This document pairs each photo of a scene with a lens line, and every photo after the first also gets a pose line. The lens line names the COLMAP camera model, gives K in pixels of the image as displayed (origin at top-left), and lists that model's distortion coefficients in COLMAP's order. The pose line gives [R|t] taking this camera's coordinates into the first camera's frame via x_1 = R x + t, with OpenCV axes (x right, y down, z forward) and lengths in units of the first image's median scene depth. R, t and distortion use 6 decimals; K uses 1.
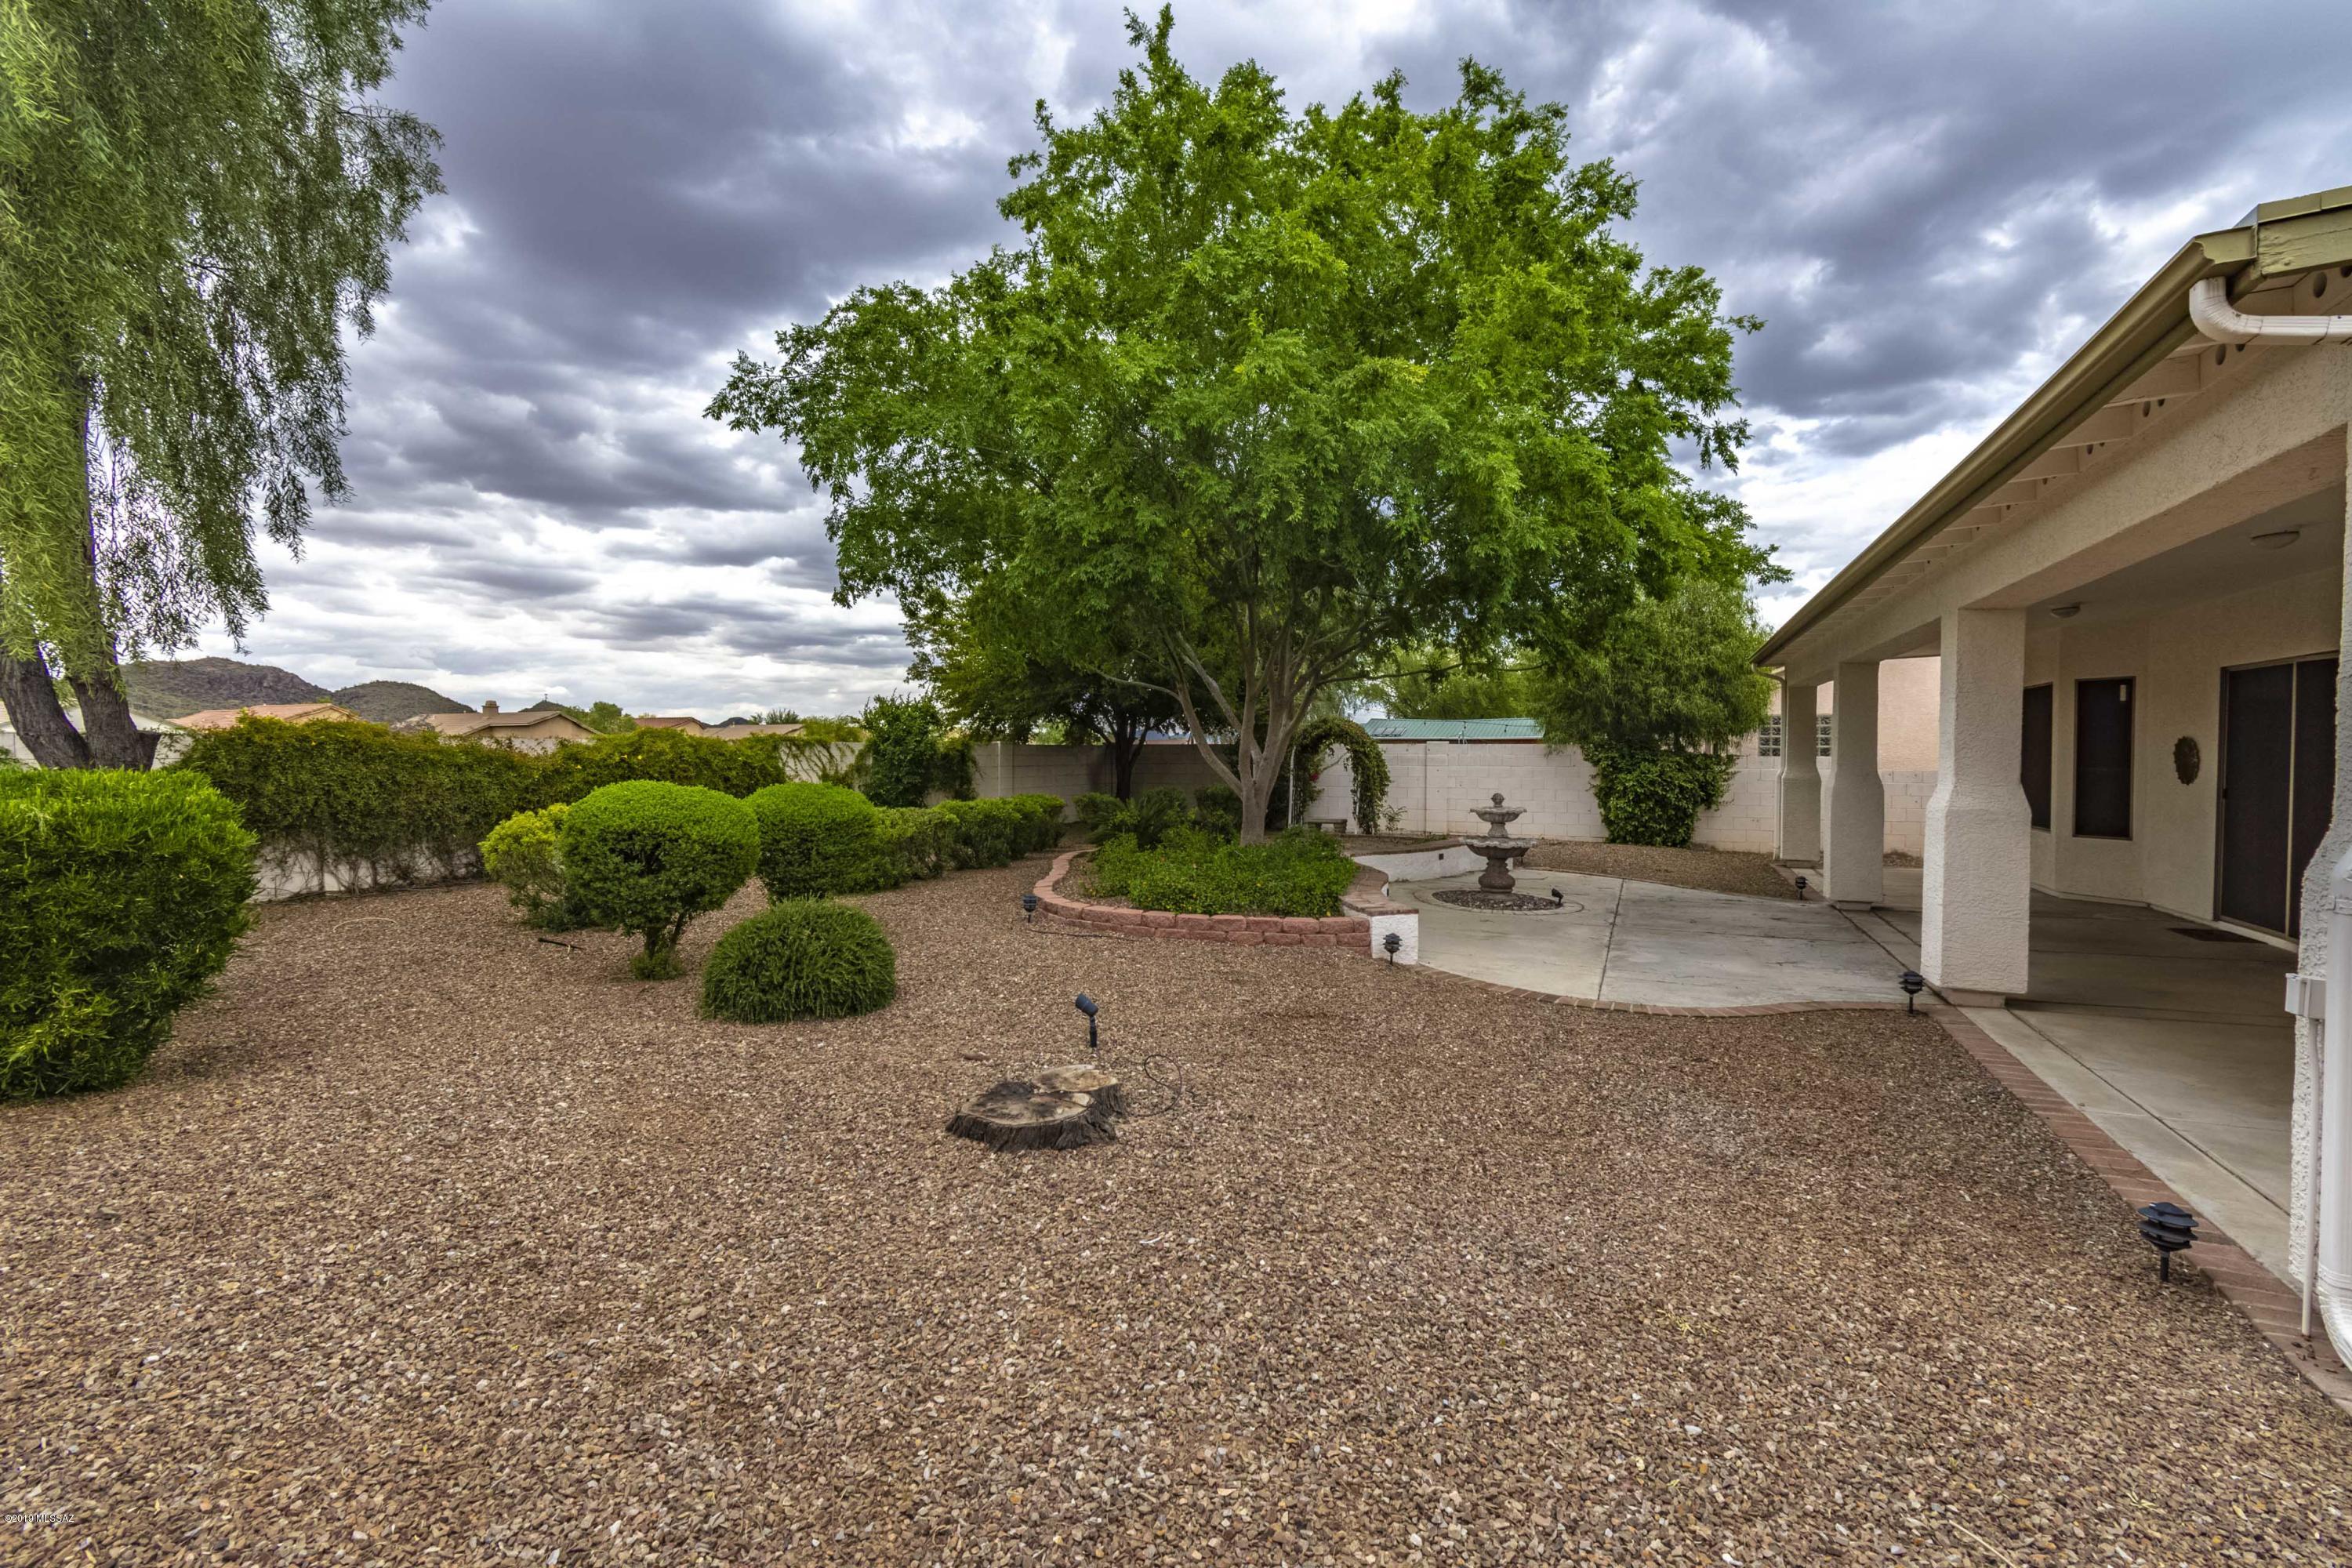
lens RADIAL K [[1032.8, 0, 1182.7], [0, 1032.8, 791.2], [0, 0, 1]] dist [0.021881, -0.007770]
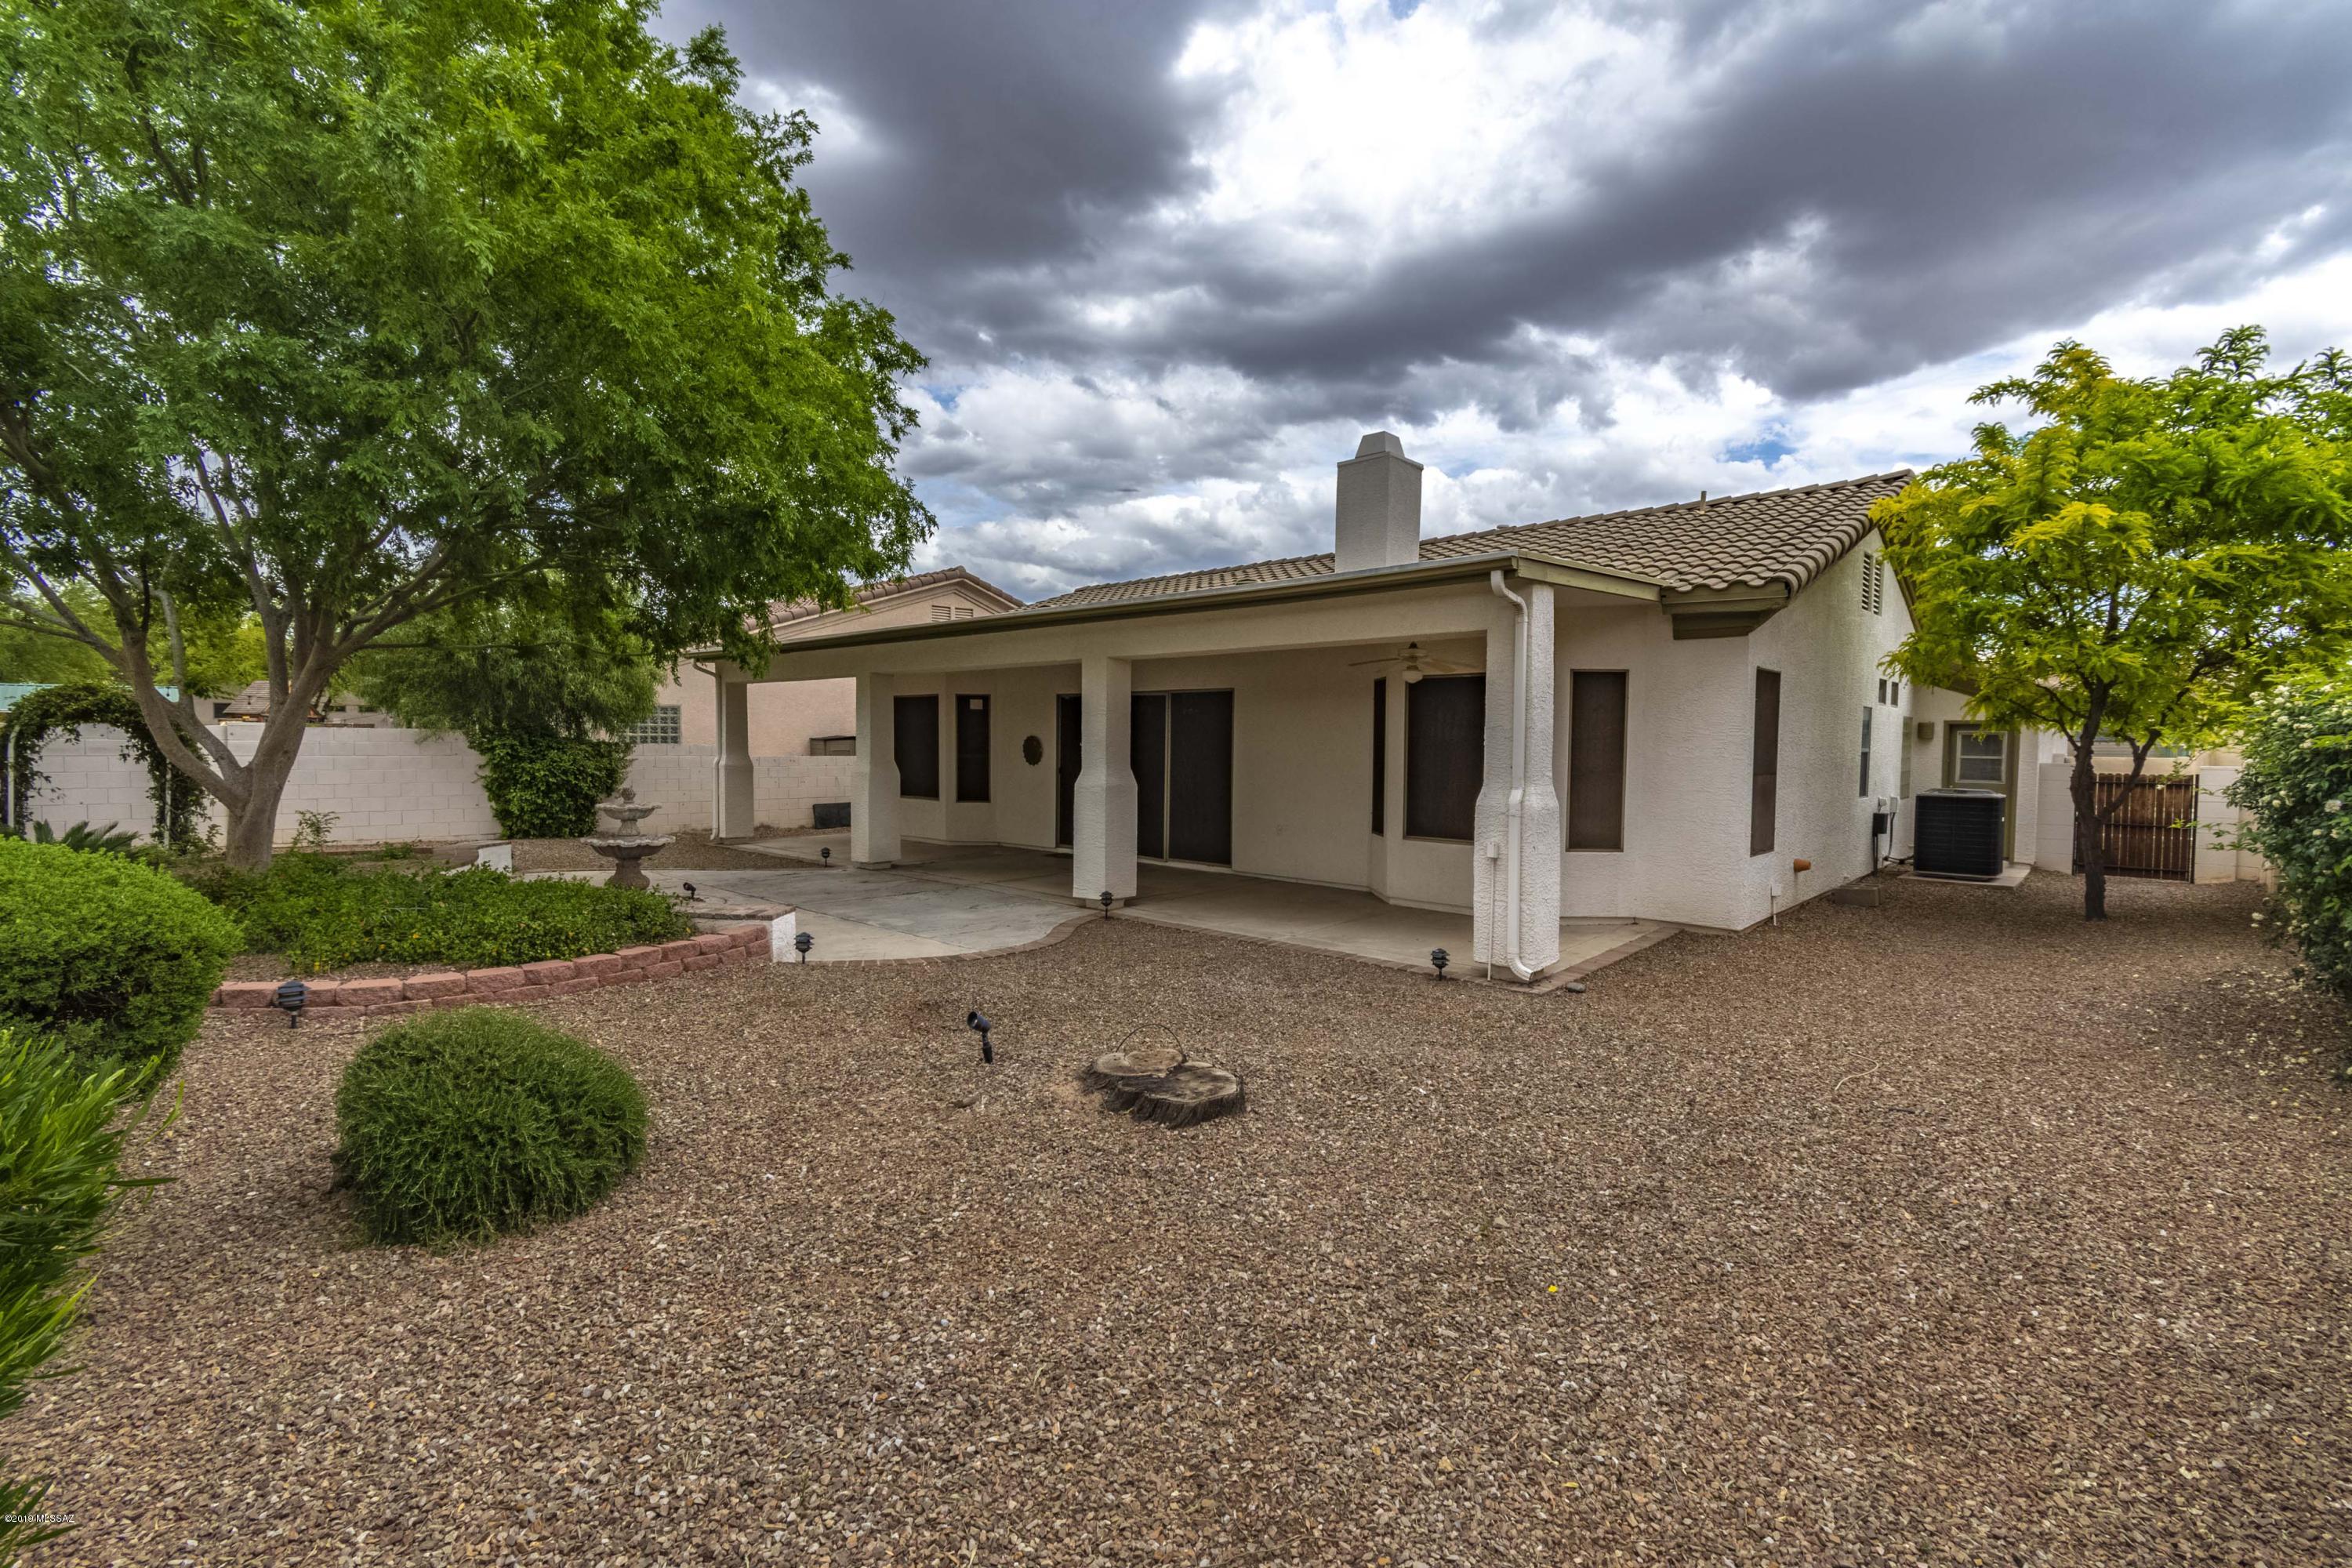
lens RADIAL K [[1032.8, 0, 1173.7], [0, 1032.8, 796.6], [0, 0, 1]] dist [0.021881, -0.007770]
pose [[0.354230, -0.050463, 0.933796, -0.247331], [0.028096, 0.998667, 0.043311, -0.011068], [-0.934736, 0.010894, 0.355175, 0.129843]]
